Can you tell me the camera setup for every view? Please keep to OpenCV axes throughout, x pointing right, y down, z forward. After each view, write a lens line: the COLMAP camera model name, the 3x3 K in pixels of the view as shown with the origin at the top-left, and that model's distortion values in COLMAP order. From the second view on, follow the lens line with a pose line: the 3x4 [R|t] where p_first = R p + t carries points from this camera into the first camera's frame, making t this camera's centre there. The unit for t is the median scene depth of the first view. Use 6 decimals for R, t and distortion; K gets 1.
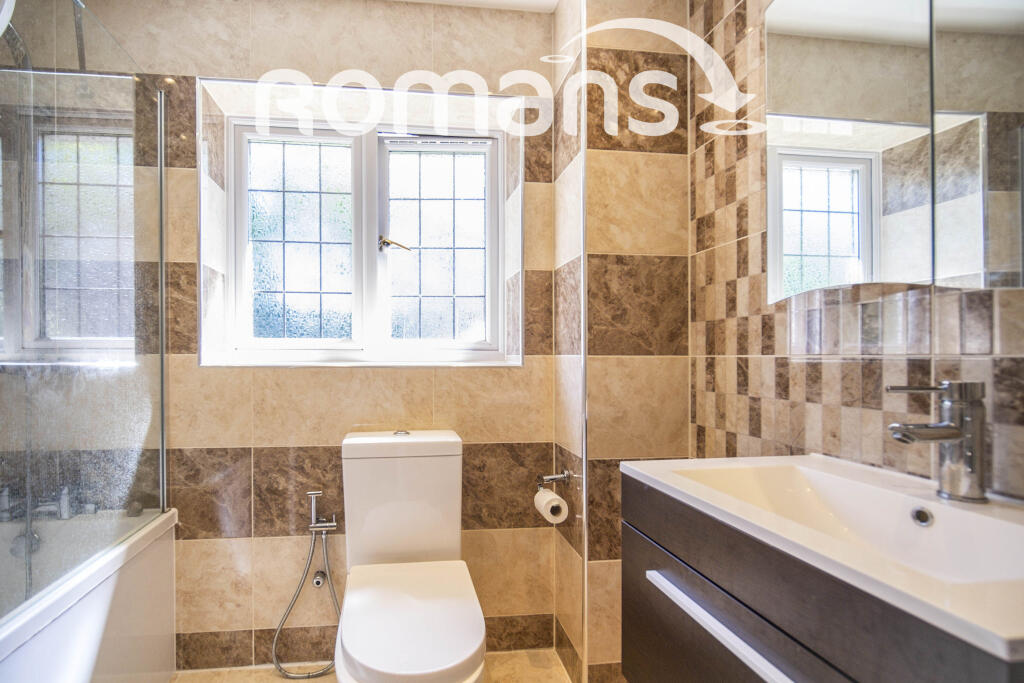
lens RADIAL K [[485.3, 0, 511.4], [0, 485.3, 355.6], [0, 0, 1]] dist [0.000803, -0.000263]
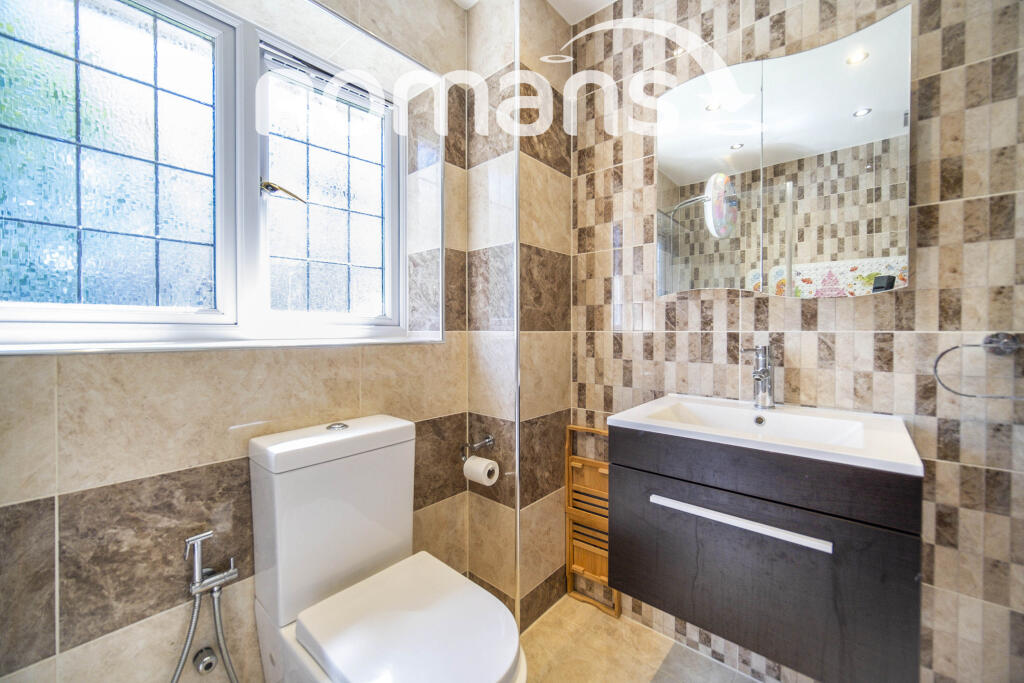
lens RADIAL K [[400.8, 0, 513.1], [0, 400.8, 330.4], [0, 0, 1]] dist [-0.000178, -0.000069]
pose [[0.729047, -0.003047, 0.684457, -0.495605], [-0.000746, 0.999986, 0.005247, -0.007234], [-0.684464, -0.004336, 0.729034, 0.314677]]
